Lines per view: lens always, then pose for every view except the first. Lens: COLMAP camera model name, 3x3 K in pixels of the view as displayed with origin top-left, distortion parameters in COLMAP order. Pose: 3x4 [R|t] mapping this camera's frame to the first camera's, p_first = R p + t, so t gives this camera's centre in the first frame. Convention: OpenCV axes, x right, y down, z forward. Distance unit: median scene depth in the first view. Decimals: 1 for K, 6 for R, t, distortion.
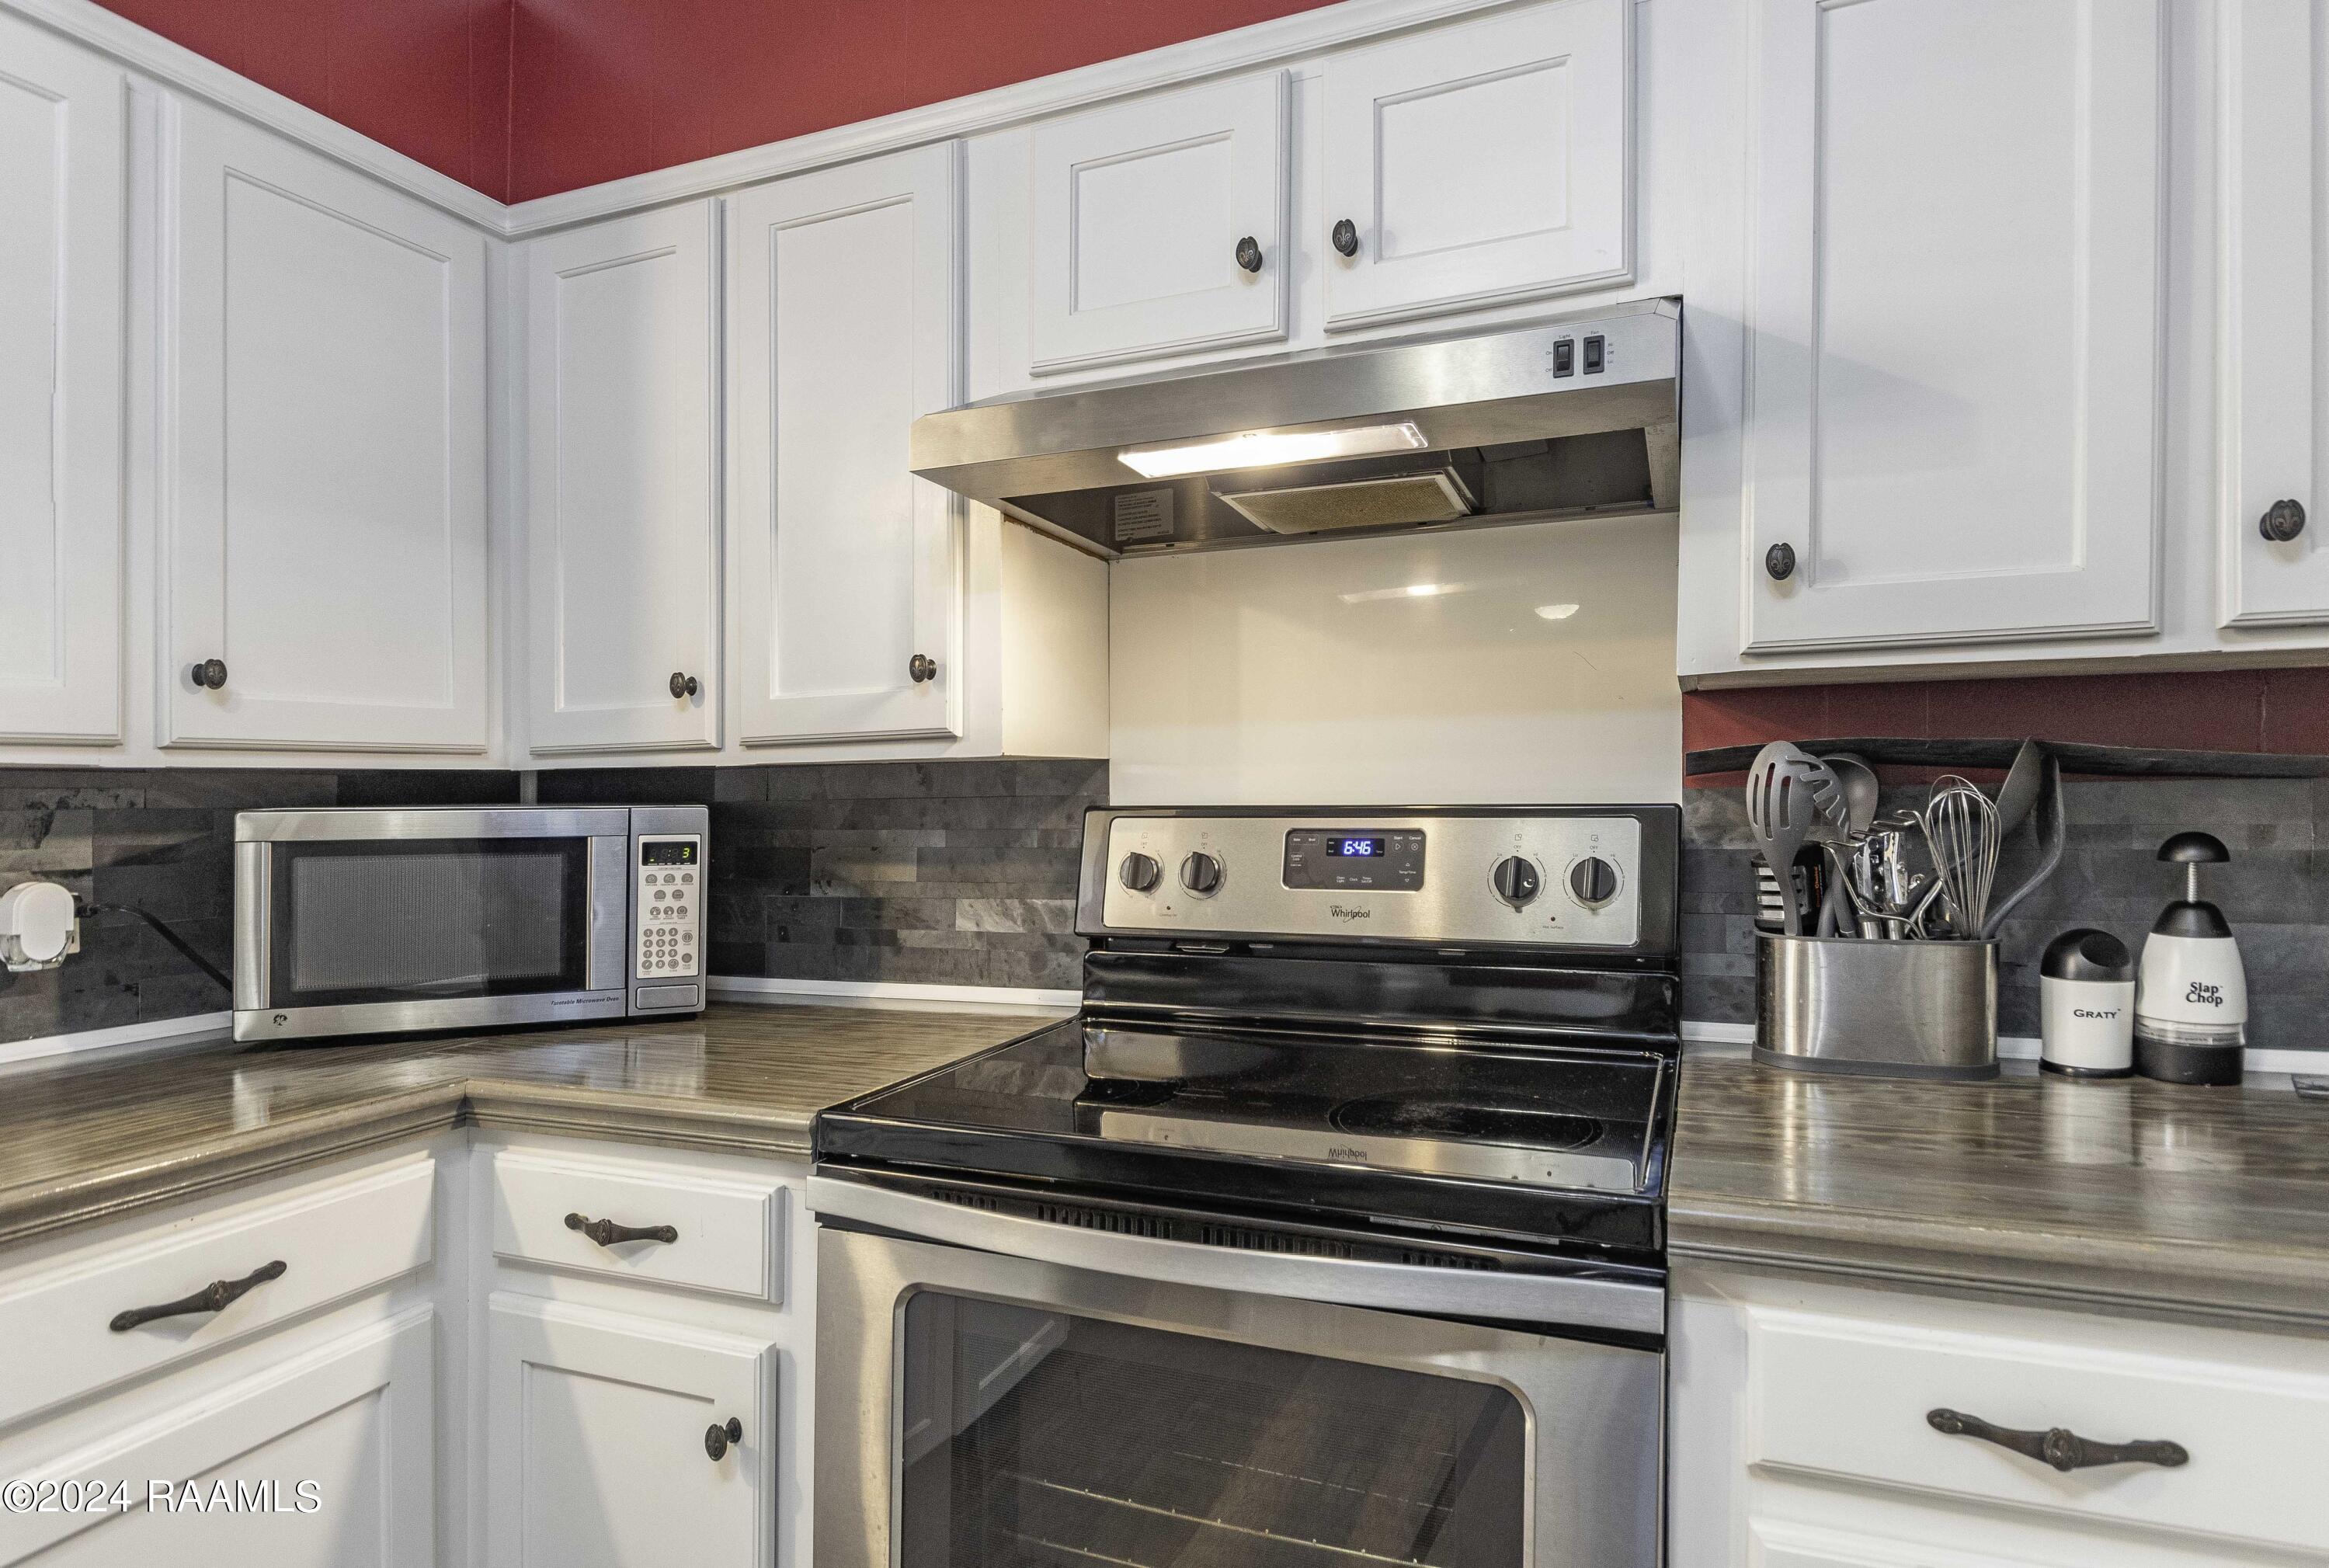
lens RADIAL K [[1289.9, 0, 1179.0], [0, 1289.9, 852.2], [0, 0, 1]] dist [0.008910, -0.000079]
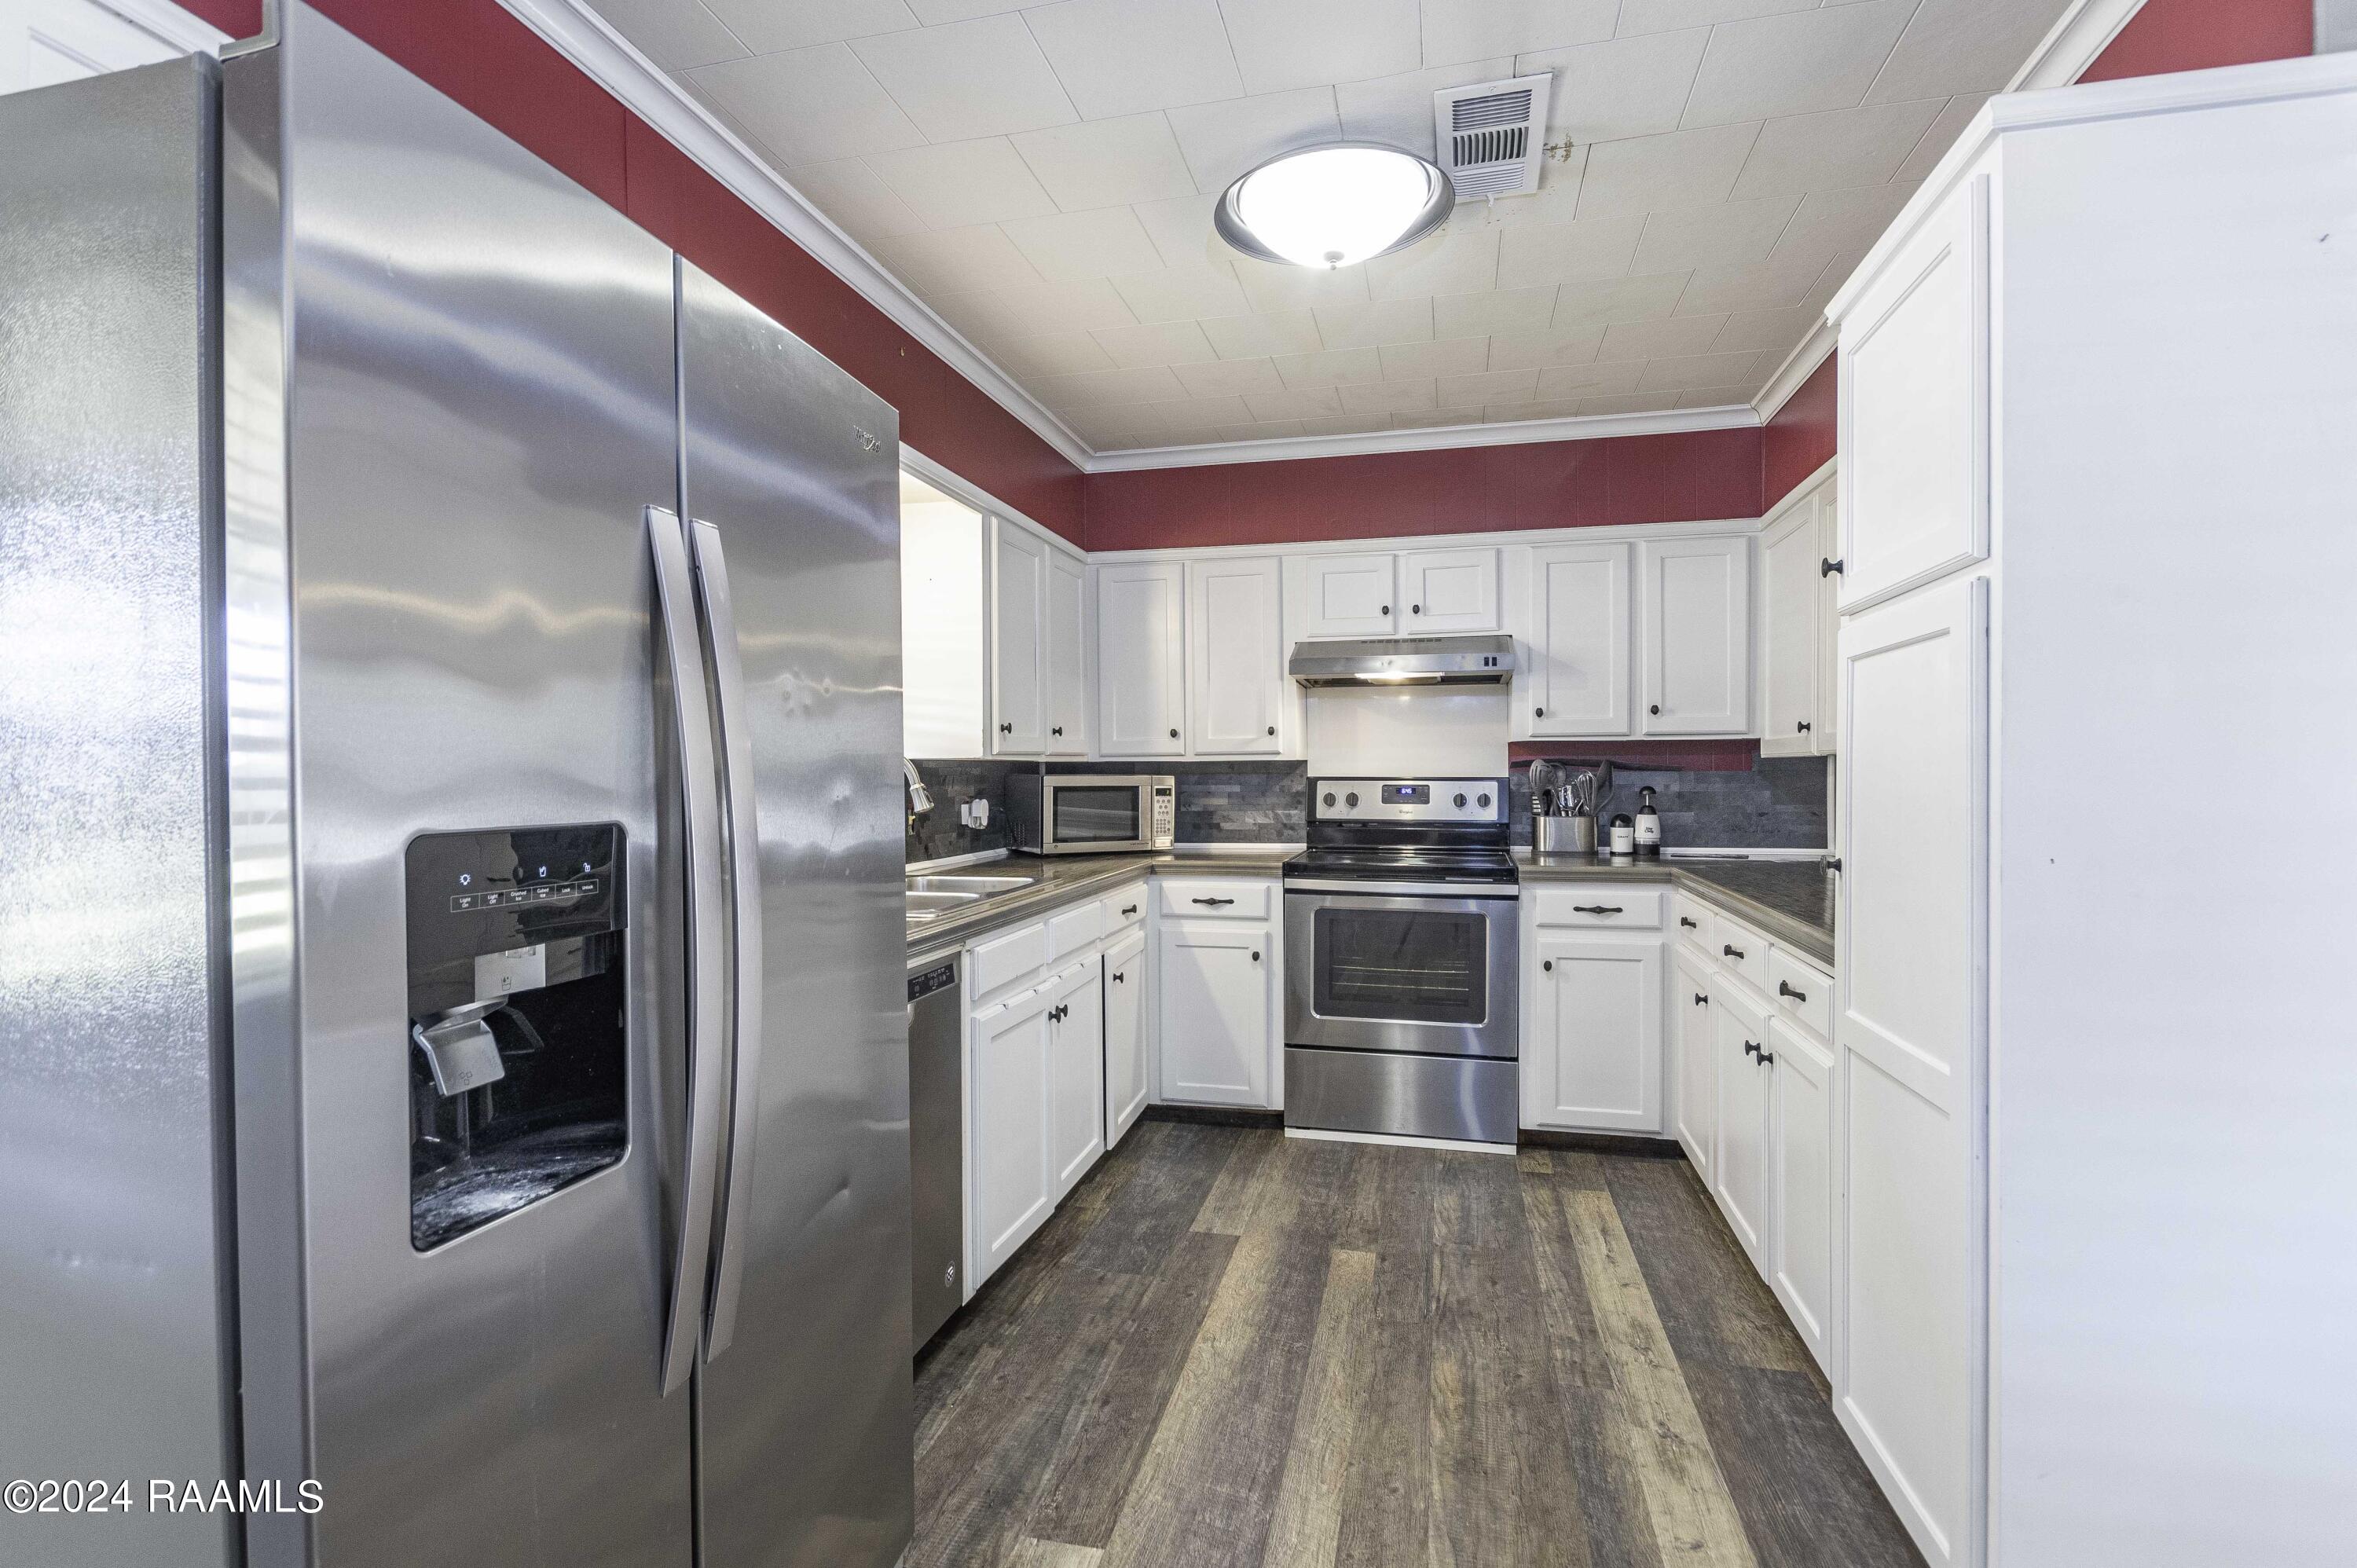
lens RADIAL K [[1114.8, 0, 1172.5], [0, 1114.8, 783.6], [0, 0, 1]] dist [0.000387, 0.000644]
pose [[0.990173, 0.007274, 0.139659, -0.815613], [-0.002633, 0.999439, -0.033387, 0.072173], [-0.139824, 0.032691, 0.989637, -1.605181]]
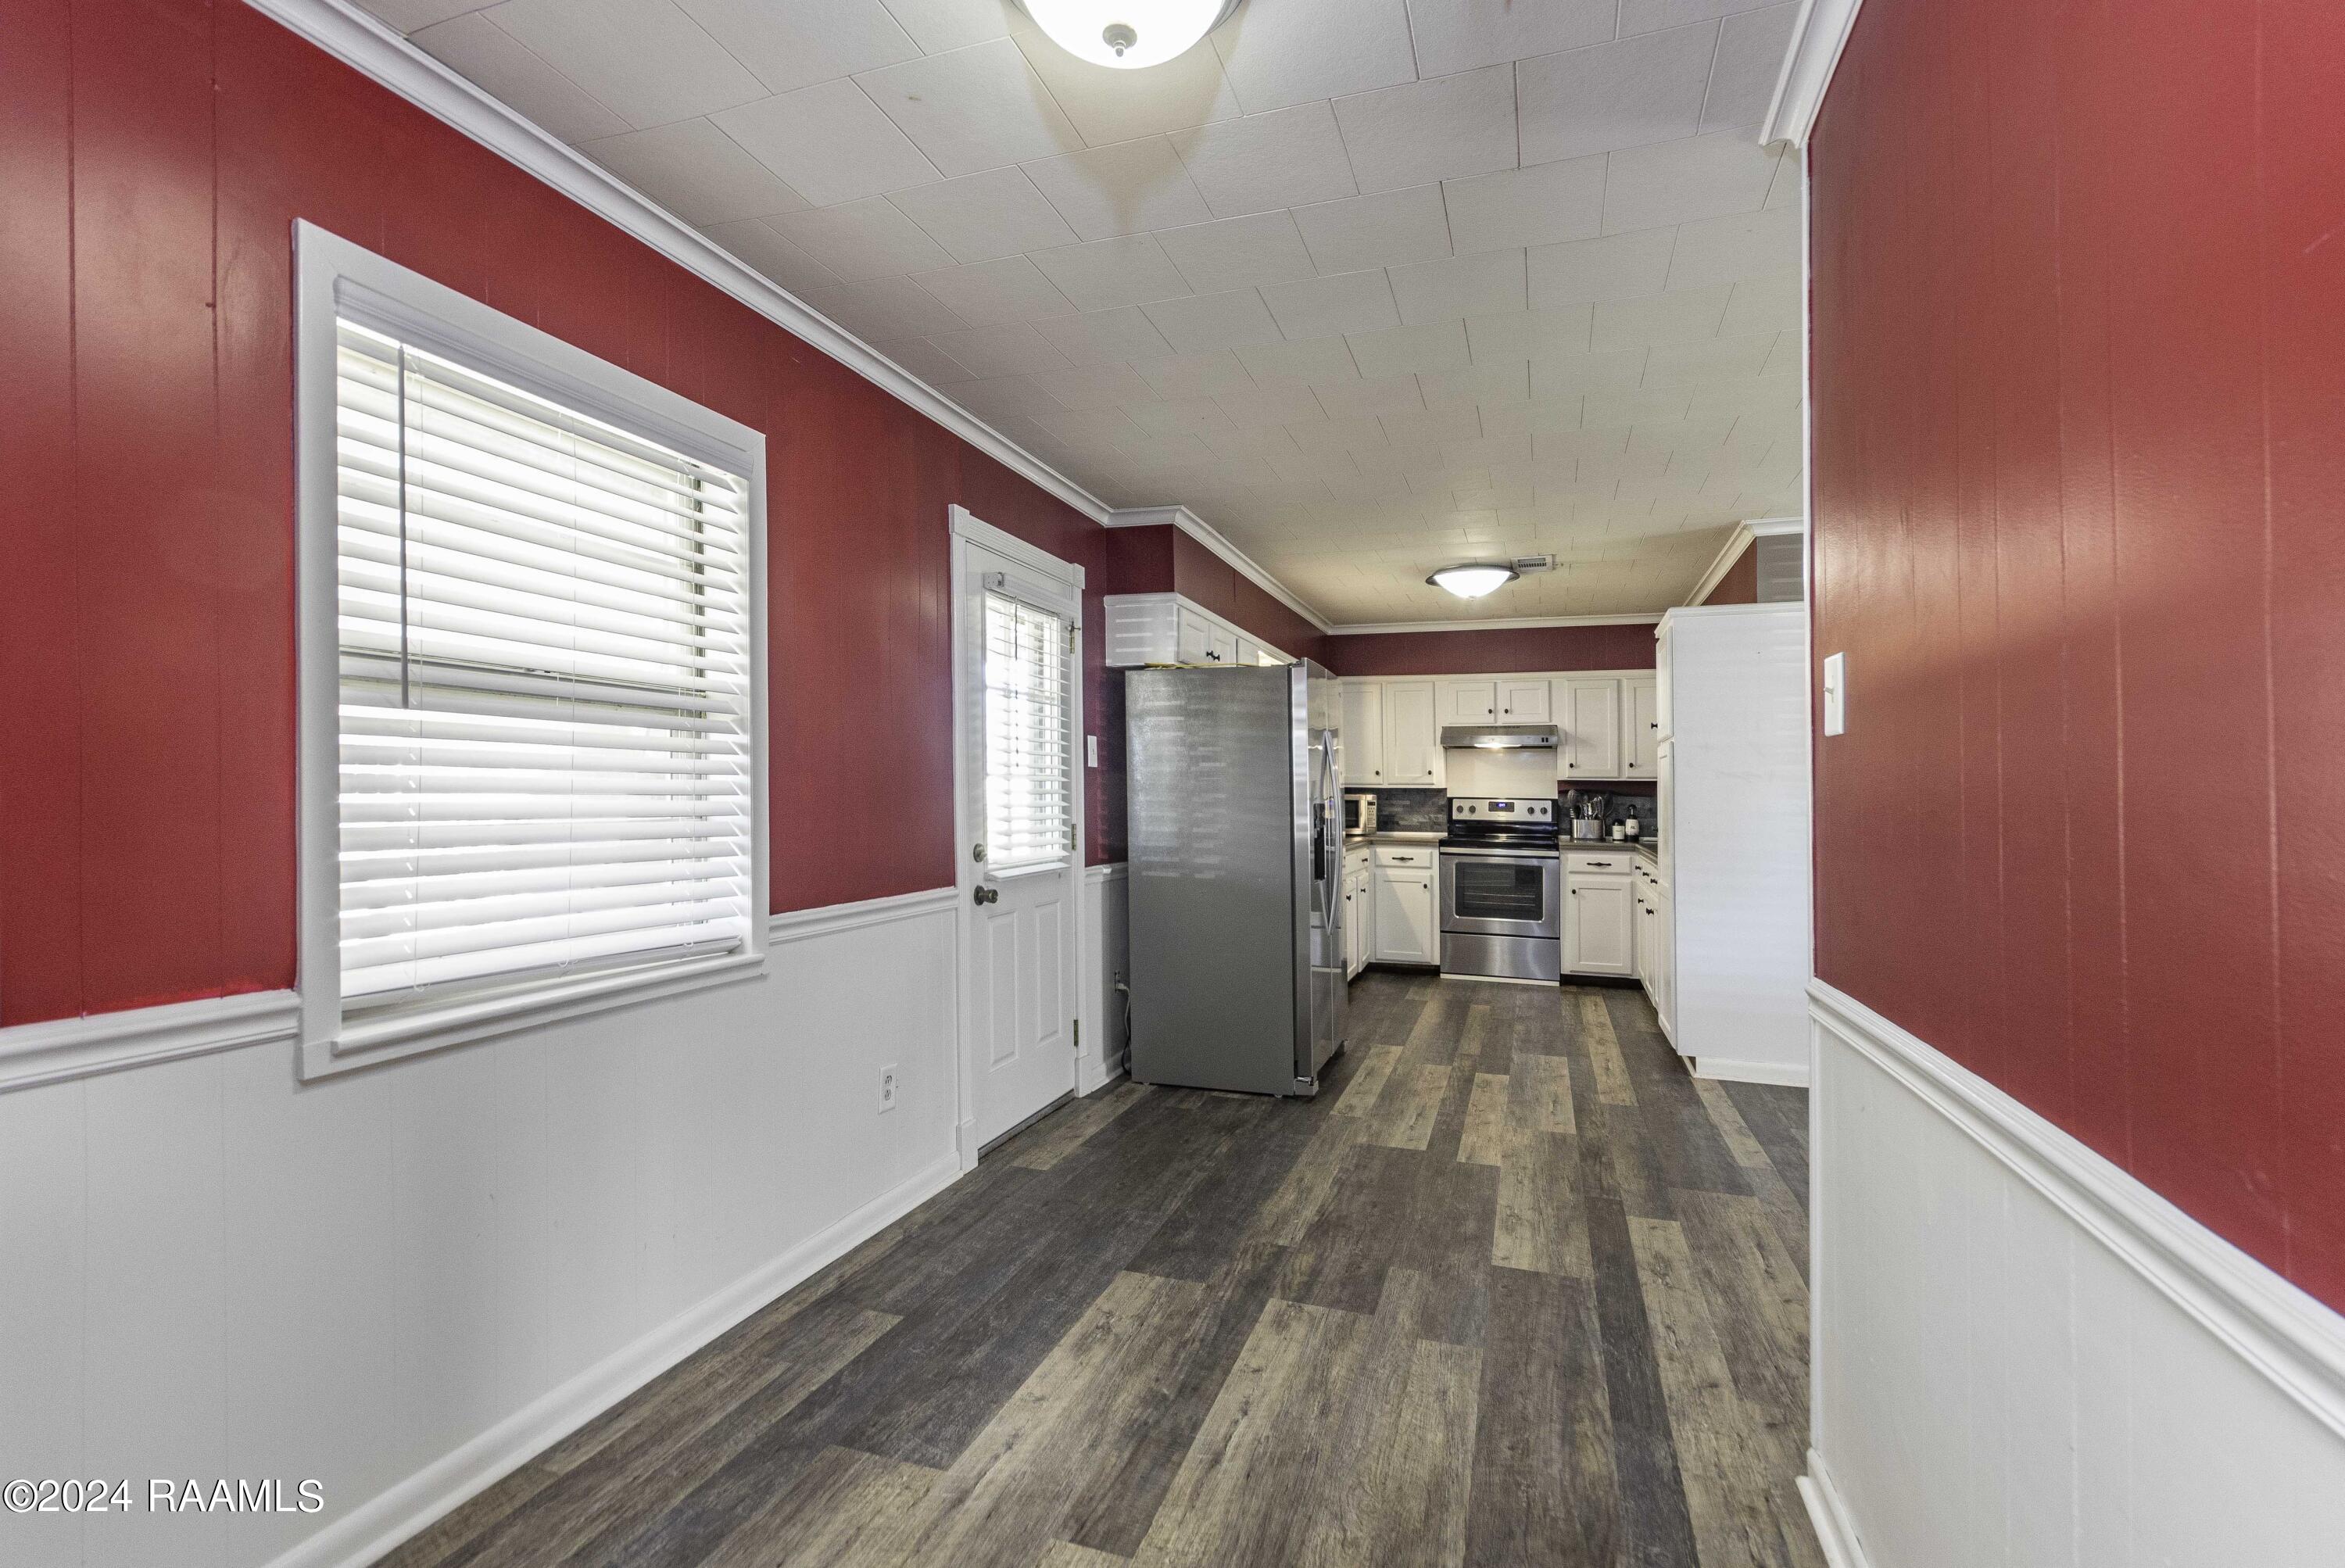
lens RADIAL K [[1065.1, 0, 1158.4], [0, 1065.1, 740.9], [0, 0, 1]] dist [-0.012726, 0.000497]
pose [[0.998975, 0.024925, 0.037772, -1.654890], [-0.021409, 0.995642, -0.090768, 0.182814], [-0.039870, 0.089866, 0.995156, -3.861176]]
